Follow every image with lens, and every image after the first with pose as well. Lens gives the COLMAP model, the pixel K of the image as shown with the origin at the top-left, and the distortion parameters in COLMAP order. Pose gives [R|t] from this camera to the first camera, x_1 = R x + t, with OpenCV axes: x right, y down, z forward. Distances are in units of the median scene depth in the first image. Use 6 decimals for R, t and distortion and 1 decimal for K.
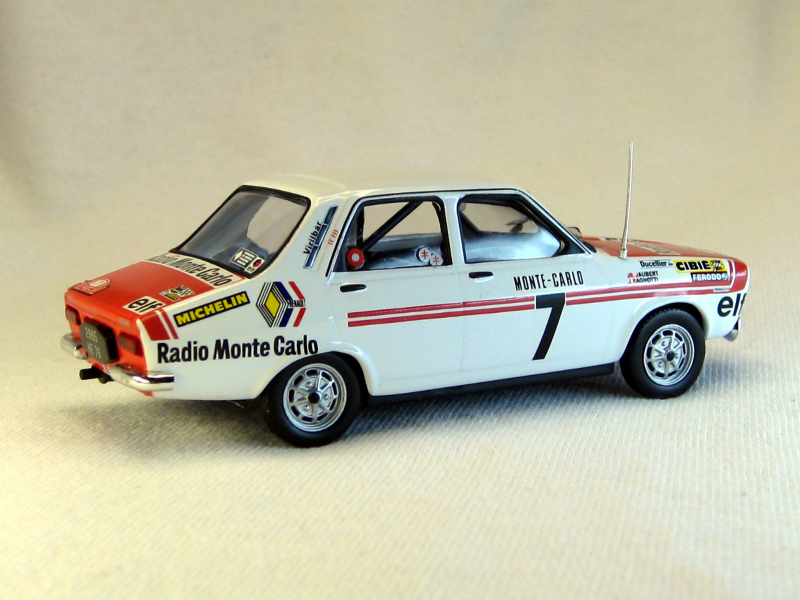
lens RADIAL K [[1766.9, 0, 400.0], [0, 1766.9, 300.0], [0, 0, 1]] dist [-0.184263, 0.032579]
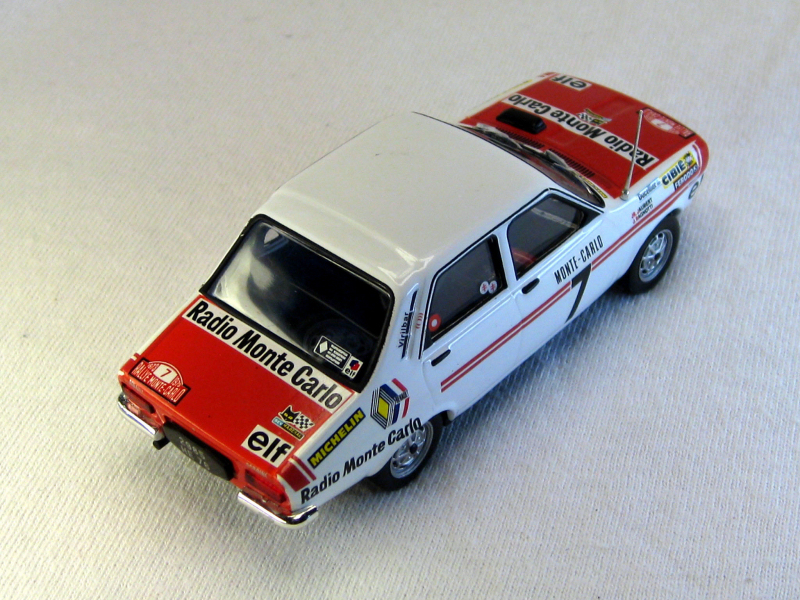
lens RADIAL K [[1766.9, 0, 400.0], [0, 1766.9, 300.0], [0, 0, 1]] dist [-0.184263, 0.032579]
pose [[0.937894, -0.239418, 0.251065, -0.302837], [0.074943, 0.846429, 0.527201, -0.586807], [-0.338730, -0.475643, 0.811804, 0.183722]]
